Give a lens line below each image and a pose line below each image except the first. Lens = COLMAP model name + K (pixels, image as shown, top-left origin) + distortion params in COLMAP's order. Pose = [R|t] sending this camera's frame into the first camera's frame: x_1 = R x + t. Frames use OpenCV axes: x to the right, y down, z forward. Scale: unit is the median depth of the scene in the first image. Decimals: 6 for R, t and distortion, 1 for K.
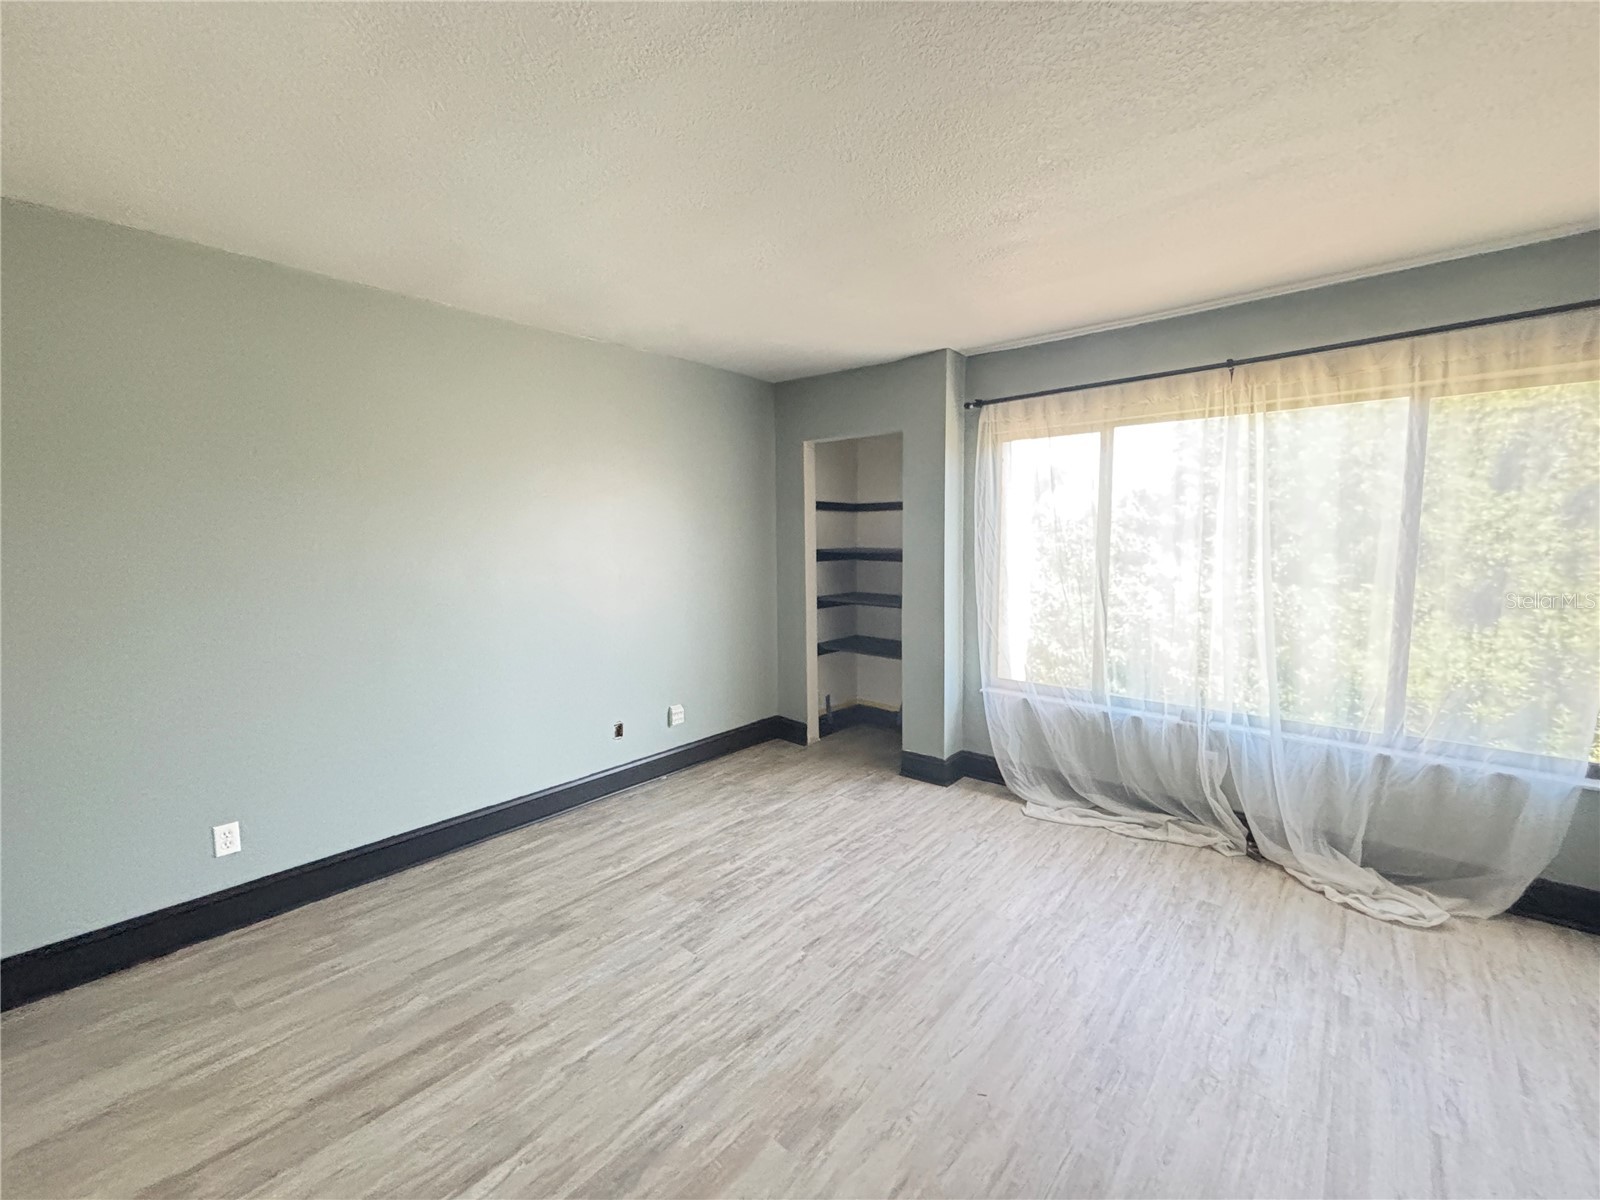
lens RADIAL K [[636.6, 0, 795.7], [0, 636.6, 607.6], [0, 0, 1]] dist [0.016683, 0.000362]
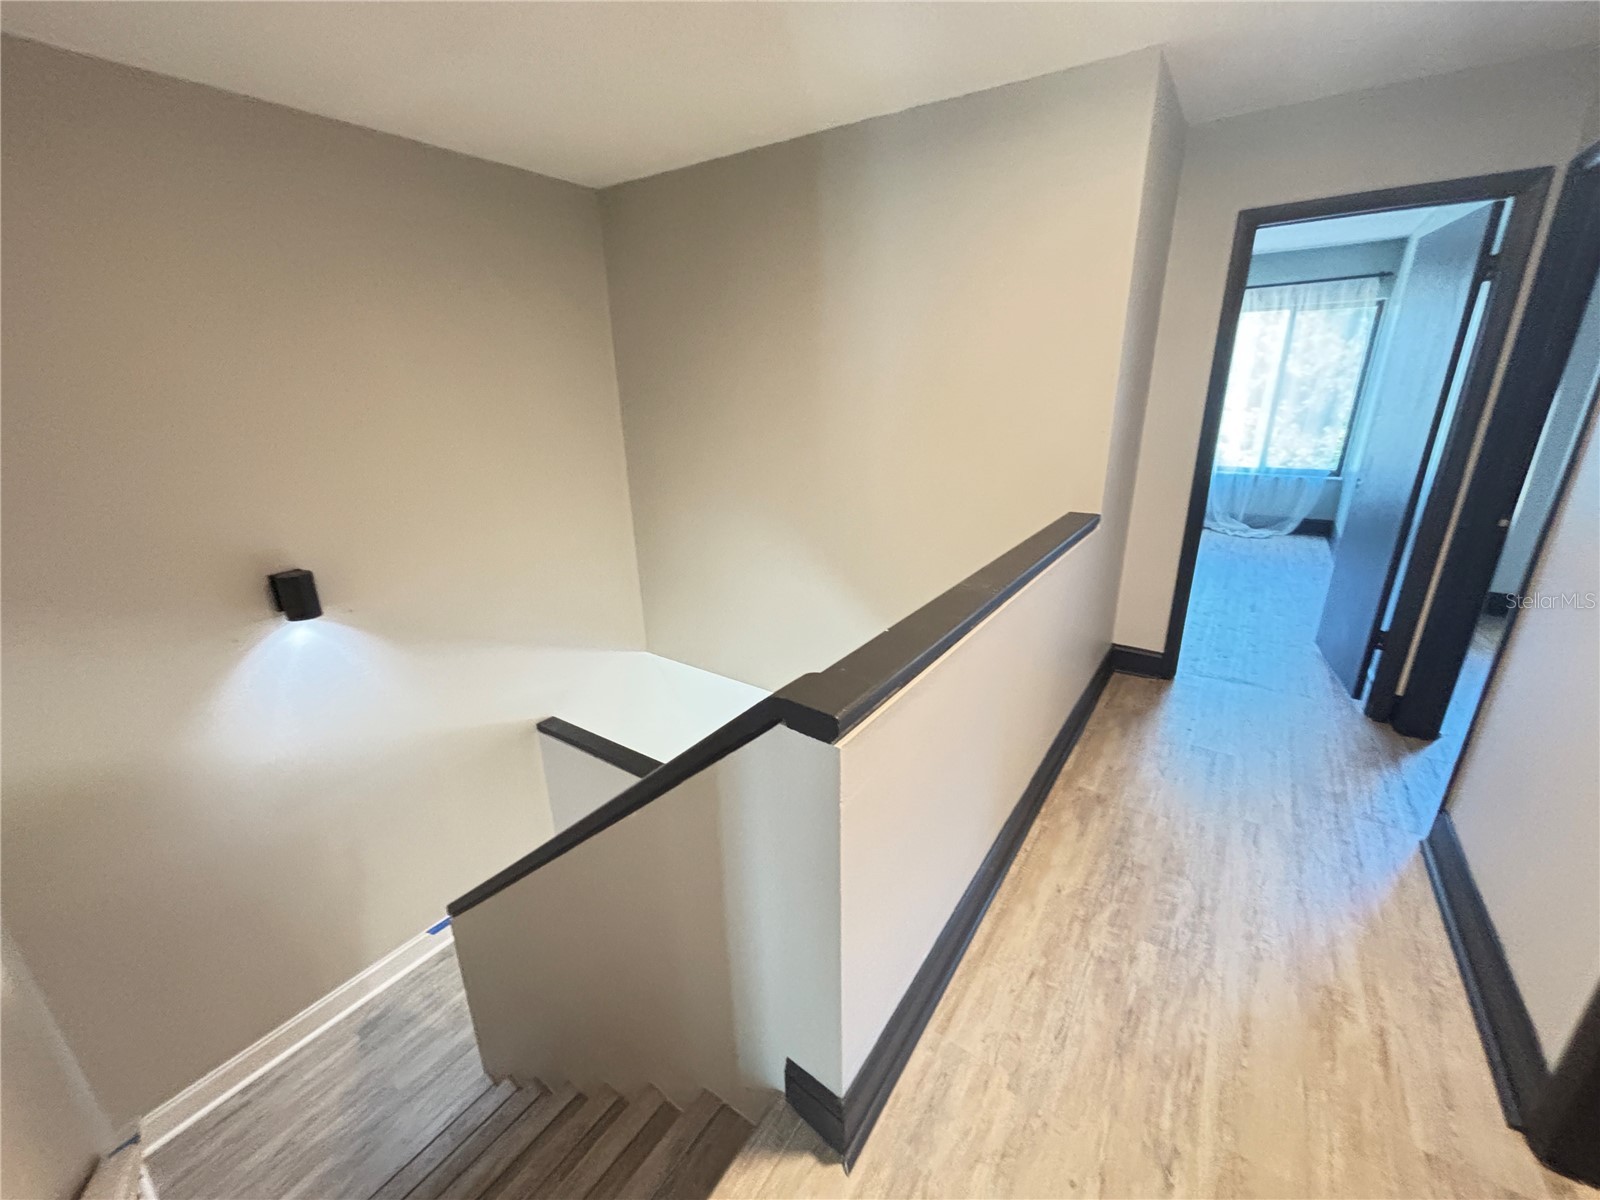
lens RADIAL K [[636.6, 0, 801.4], [0, 636.6, 602.7], [0, 0, 1]] dist [0.016683, 0.000362]
pose [[0.990627, -0.054699, 0.125168, -1.039094], [0.025740, 0.974658, 0.222213, 0.118532], [-0.134151, -0.216908, 0.966930, -1.128048]]
